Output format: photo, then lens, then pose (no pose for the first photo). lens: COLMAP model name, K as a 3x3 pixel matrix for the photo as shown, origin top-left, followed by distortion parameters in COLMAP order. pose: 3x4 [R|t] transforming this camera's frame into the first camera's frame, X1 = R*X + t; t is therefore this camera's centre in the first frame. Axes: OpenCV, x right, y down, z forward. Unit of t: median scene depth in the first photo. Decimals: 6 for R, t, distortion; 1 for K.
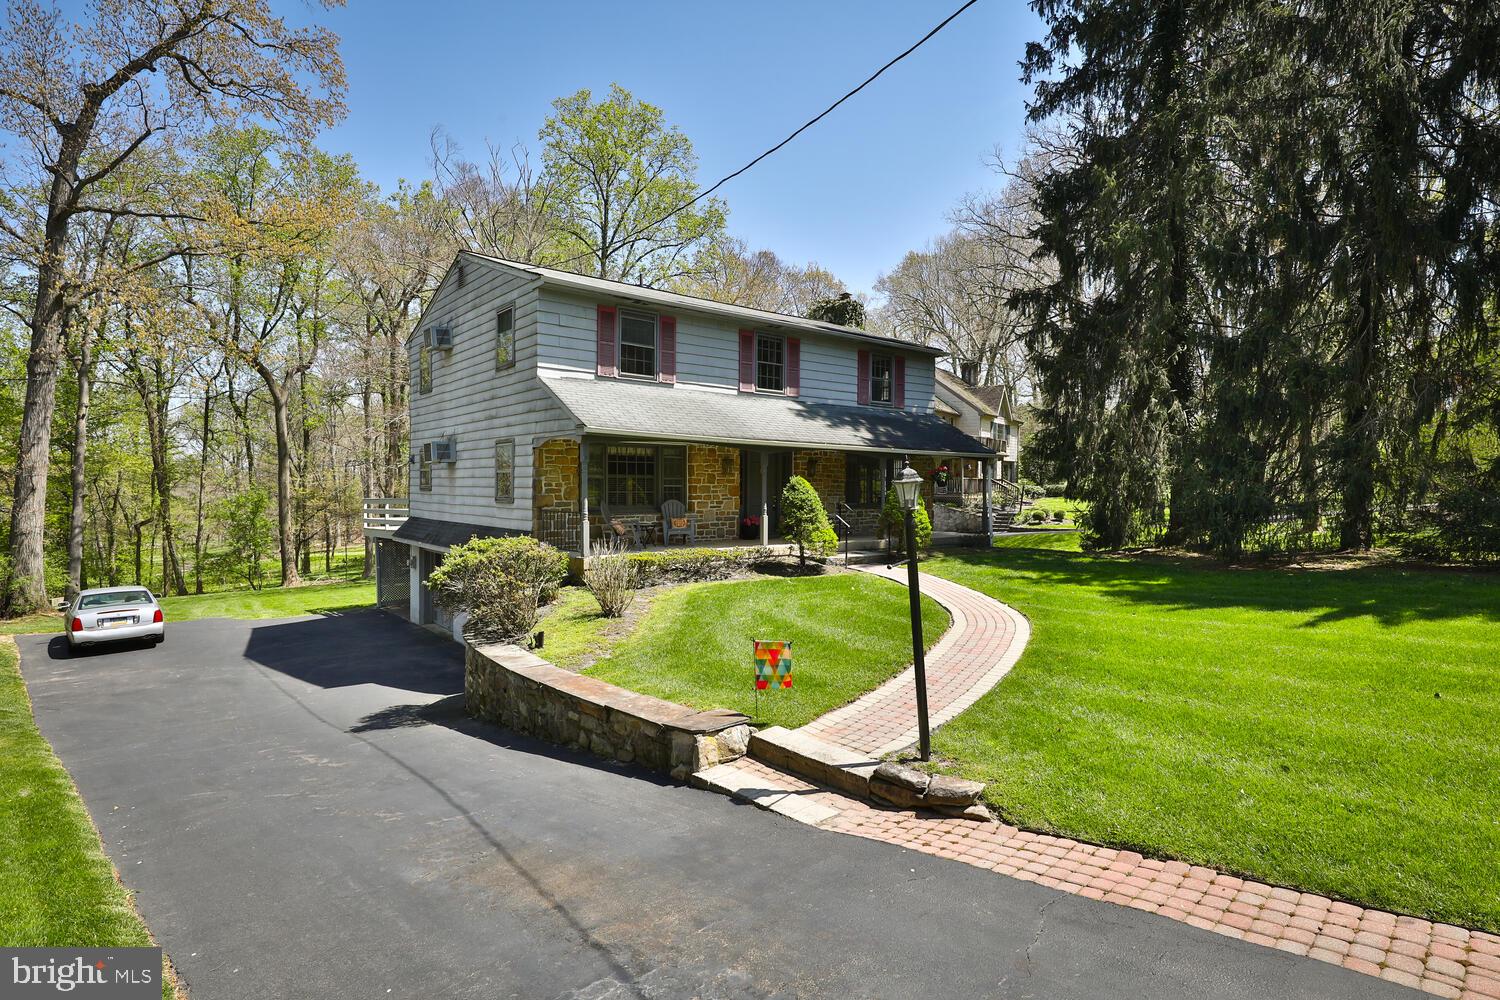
lens RADIAL K [[773.6, 0, 751.3], [0, 773.6, 500.5], [0, 0, 1]] dist [0.016042, -0.004265]
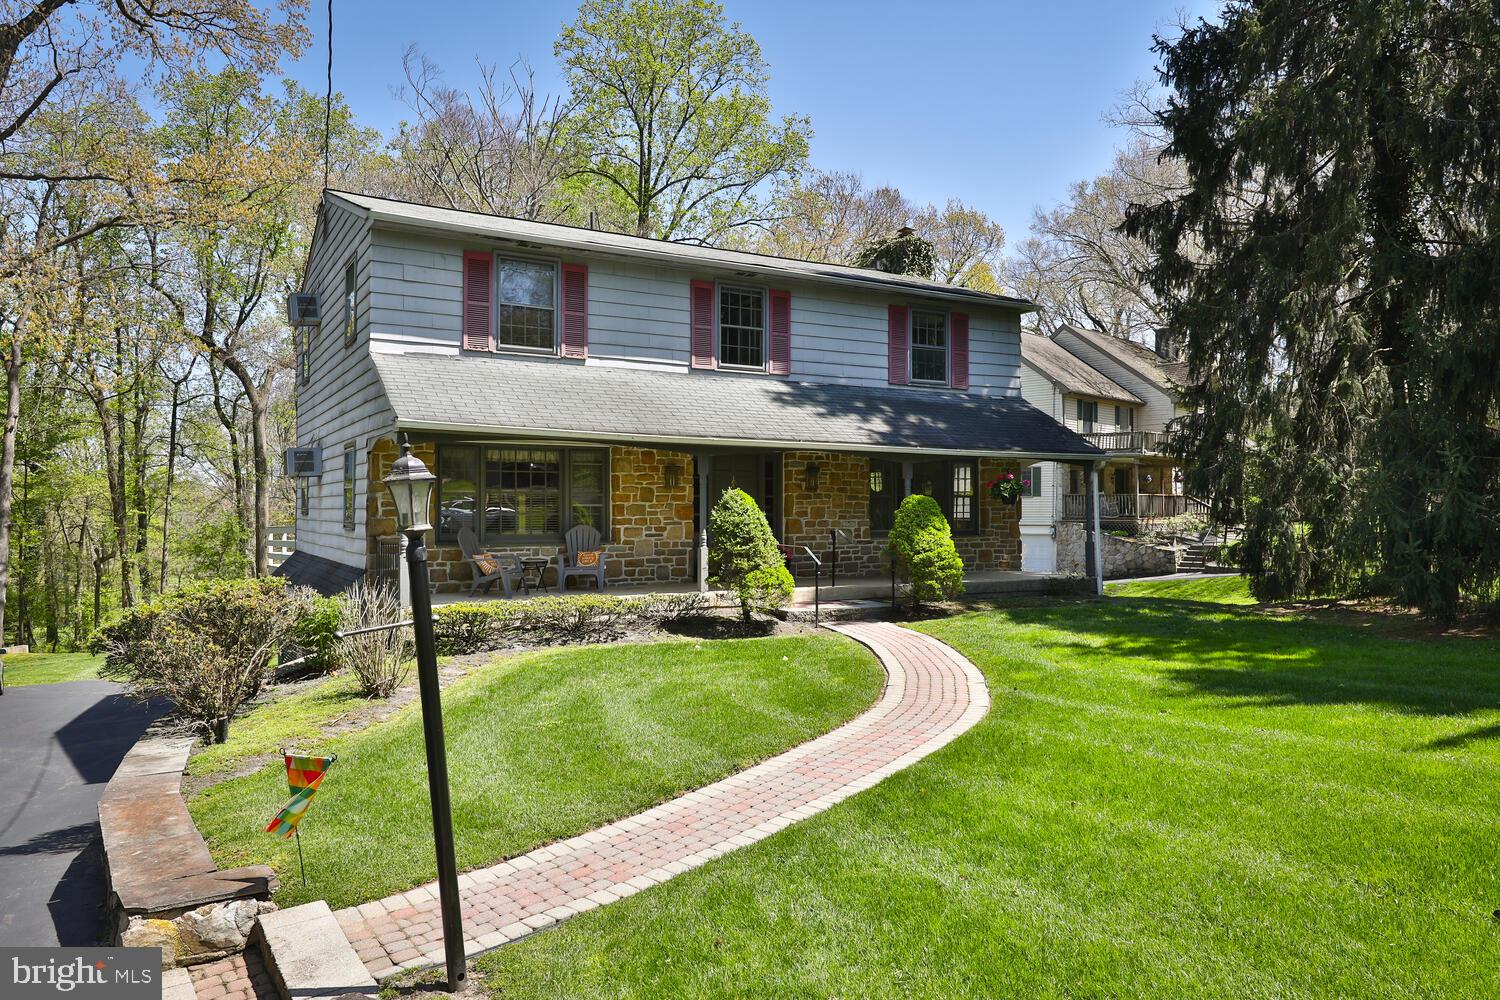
lens RADIAL K [[1029.3, 0, 753.2], [0, 1029.3, 502.9], [0, 0, 1]] dist [0.018433, -0.001798]
pose [[0.987599, -0.007733, -0.156806, 0.177263], [0.003634, 0.999645, -0.026410, 0.003851], [0.156955, 0.025513, 0.987276, 0.097627]]
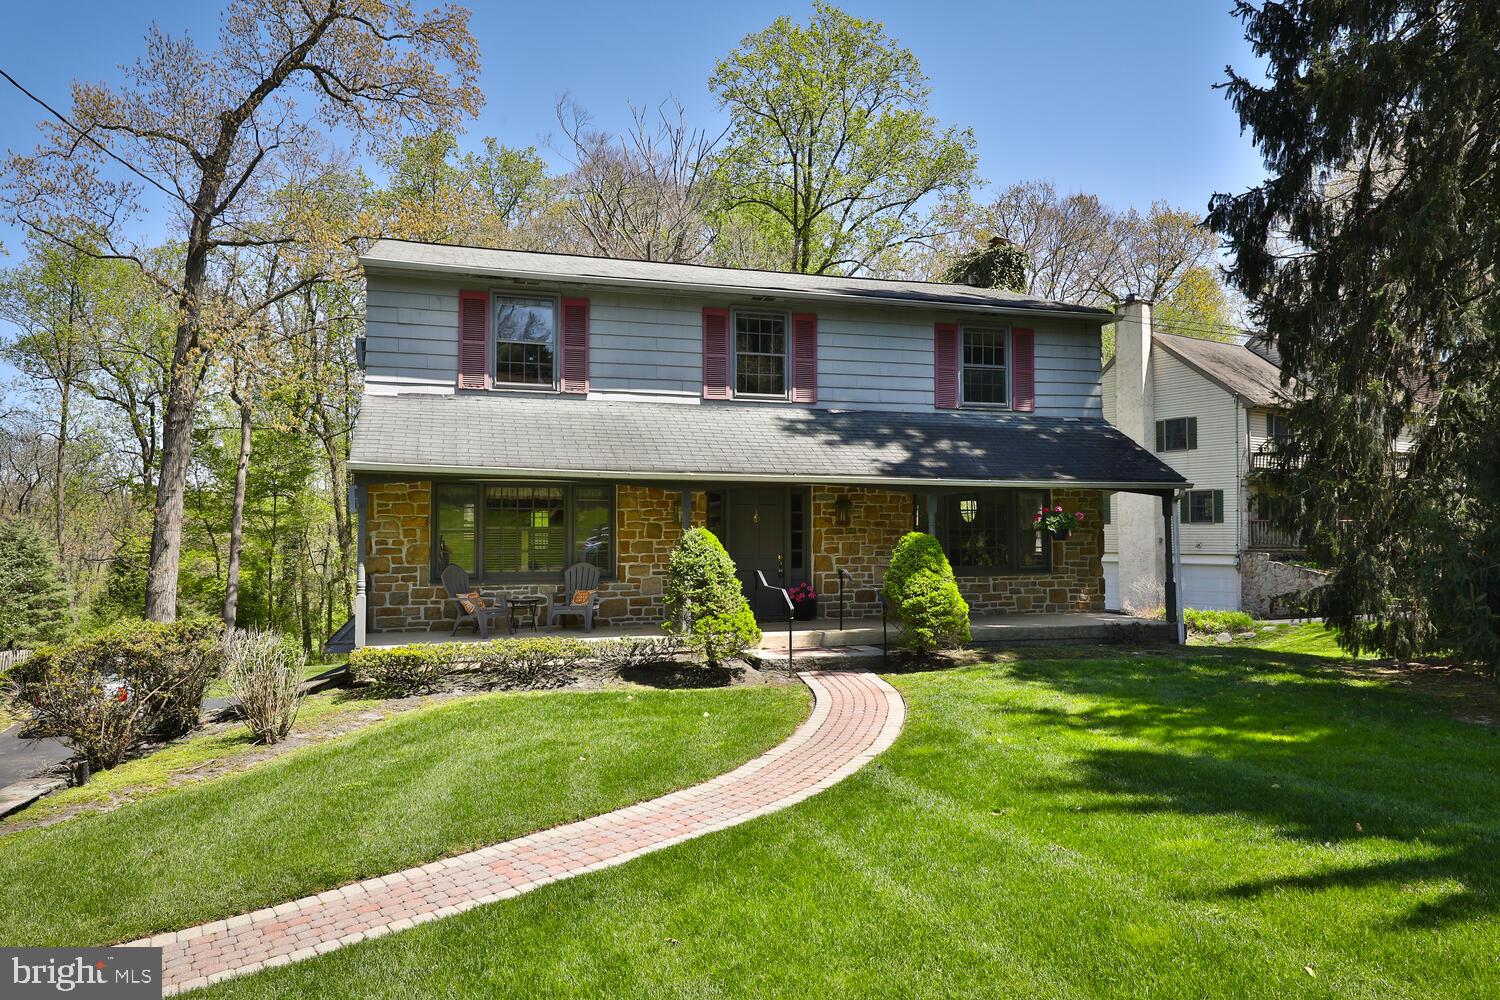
lens RADIAL K [[1029.3, 0, 756.1], [0, 1029.3, 497.5], [0, 0, 1]] dist [0.018433, -0.001798]
pose [[0.928053, -0.020282, -0.371897, 0.343853], [0.000535, 0.998588, -0.053123, -0.009095], [0.372449, 0.049102, 0.926753, 0.192757]]
